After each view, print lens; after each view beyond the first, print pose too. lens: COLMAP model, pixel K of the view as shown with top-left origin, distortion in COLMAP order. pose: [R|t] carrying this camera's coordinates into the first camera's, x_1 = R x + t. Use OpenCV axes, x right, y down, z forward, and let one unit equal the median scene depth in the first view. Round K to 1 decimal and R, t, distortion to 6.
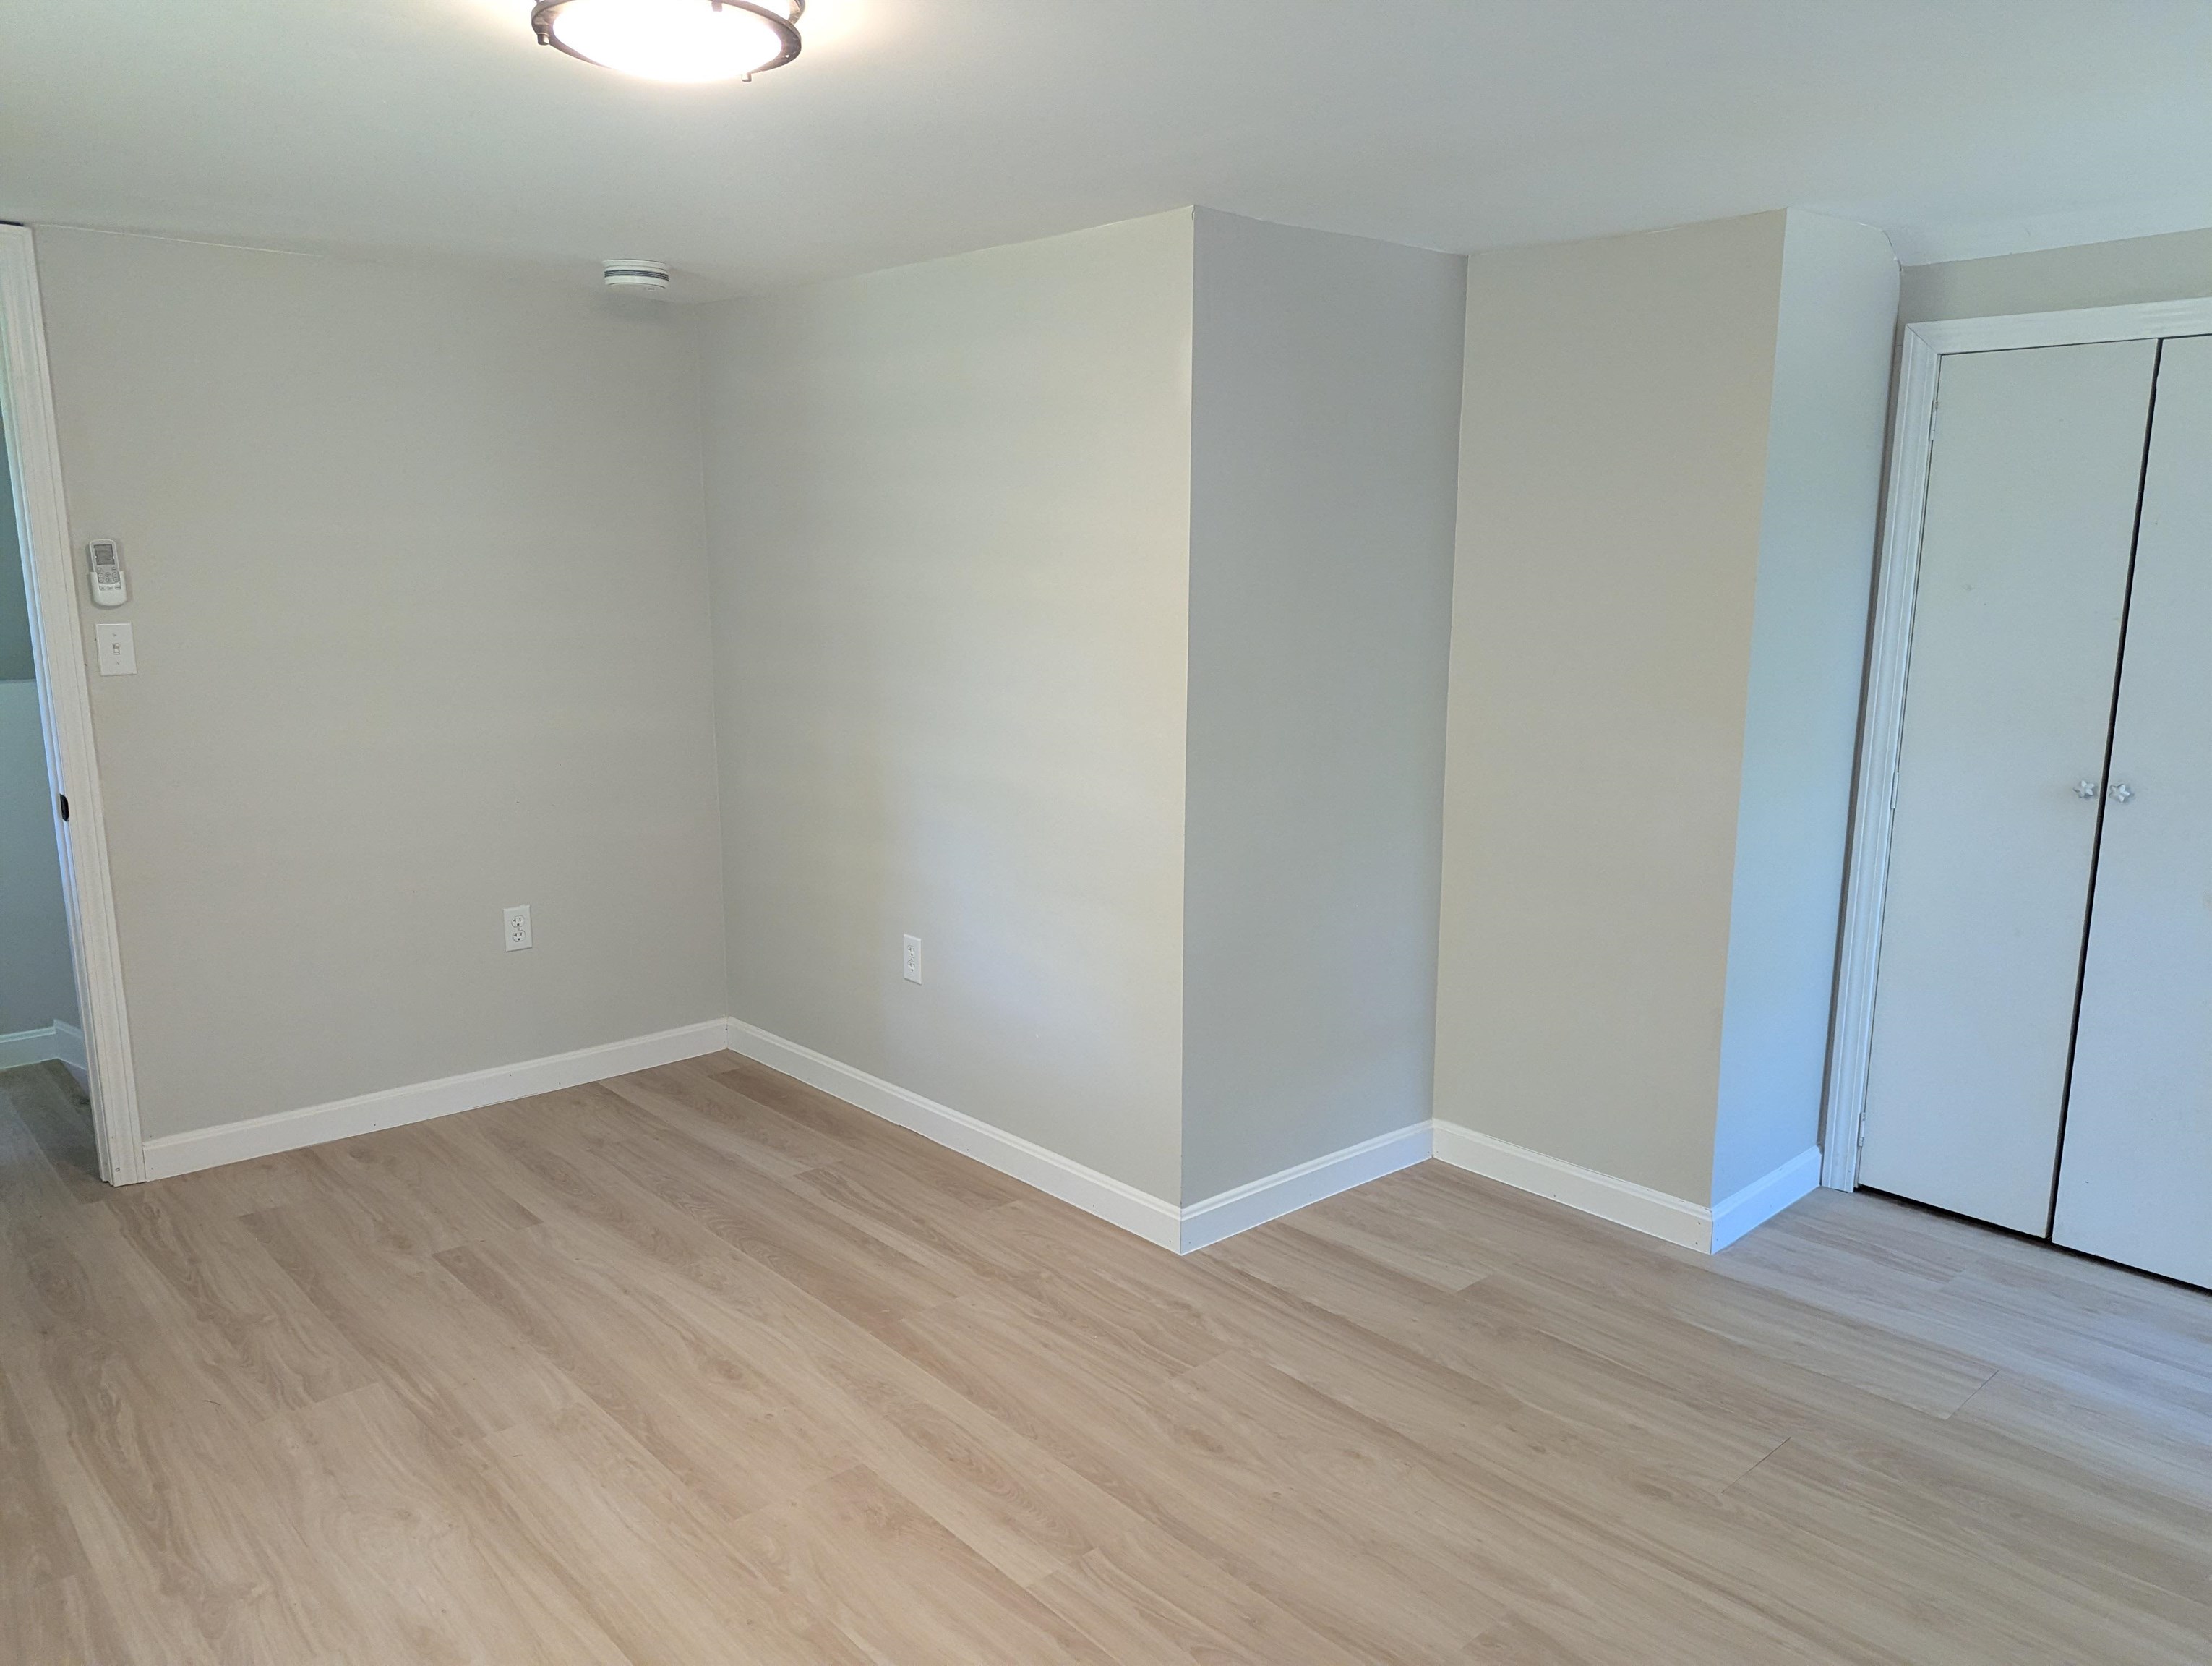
lens RADIAL K [[1530.8, 0, 1106.0], [0, 1530.8, 830.0], [0, 0, 1]] dist [0.054055, -0.046145]
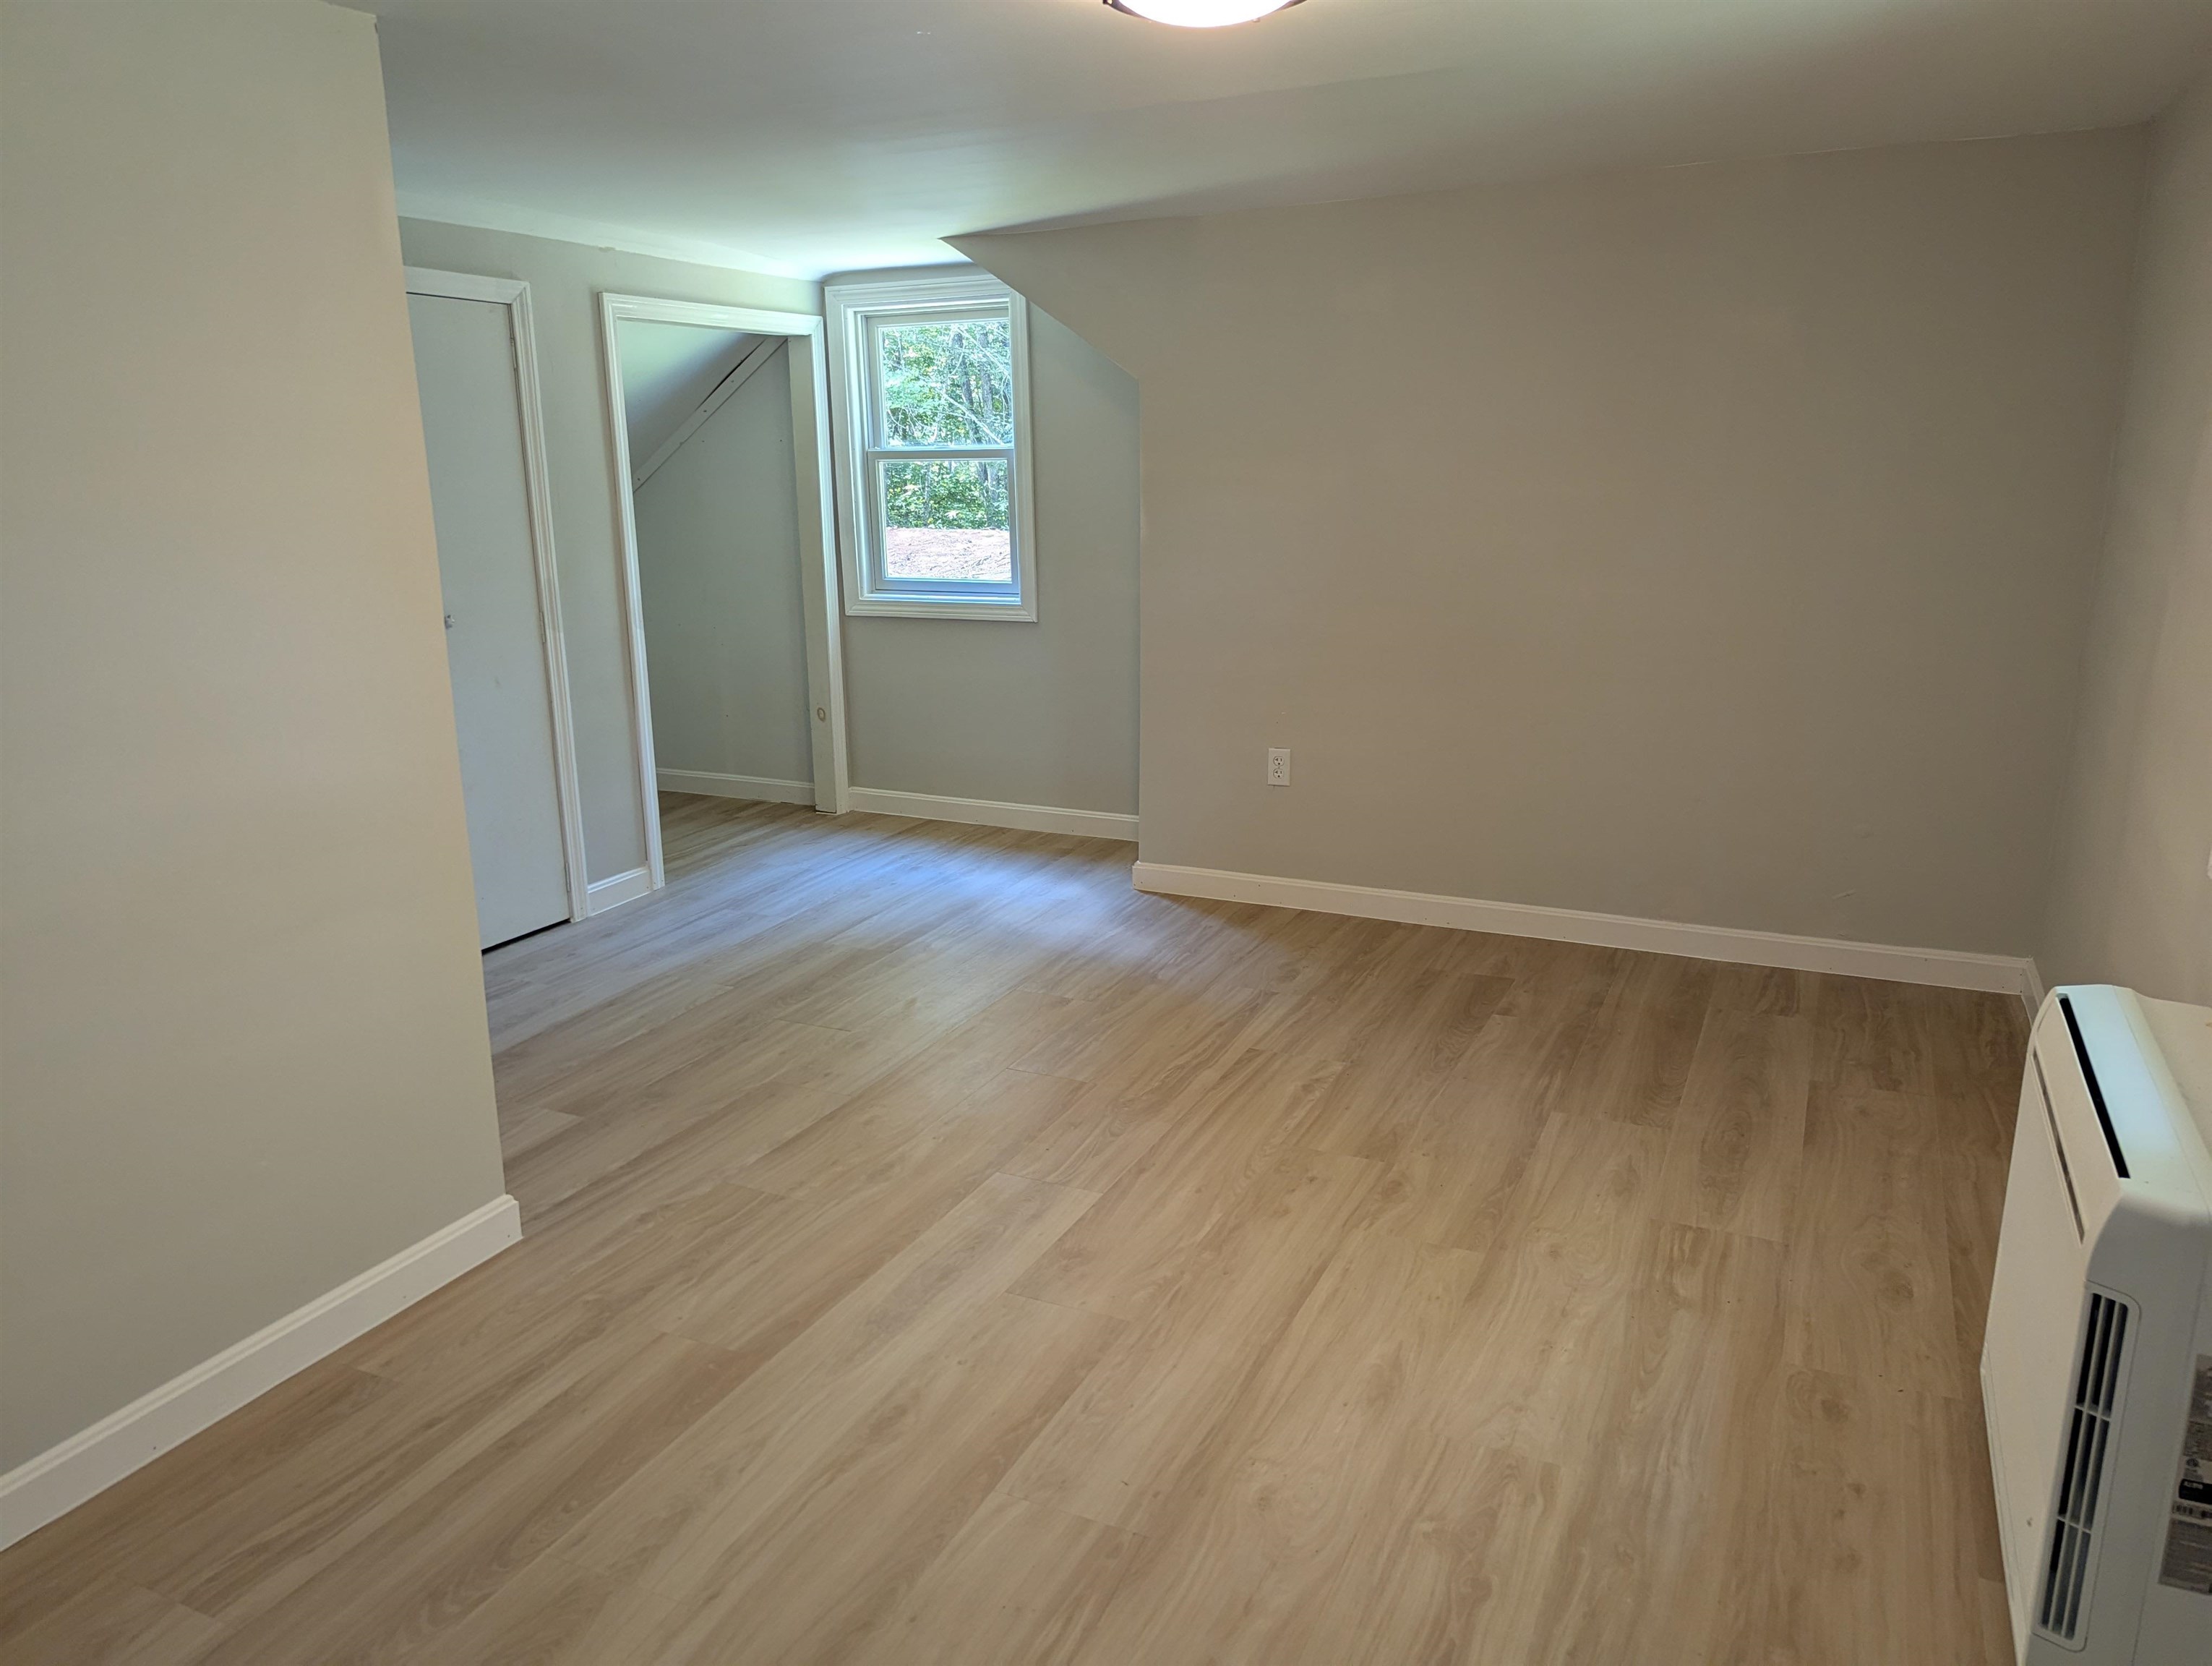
lens RADIAL K [[1530.8, 0, 1106.0], [0, 1530.8, 830.0], [0, 0, 1]] dist [0.054055, -0.046145]
pose [[-0.367594, -0.218894, 0.903858, -0.998315], [0.182955, 0.935891, 0.301059, -0.177424], [-0.911812, 0.276033, -0.303980, 1.096592]]
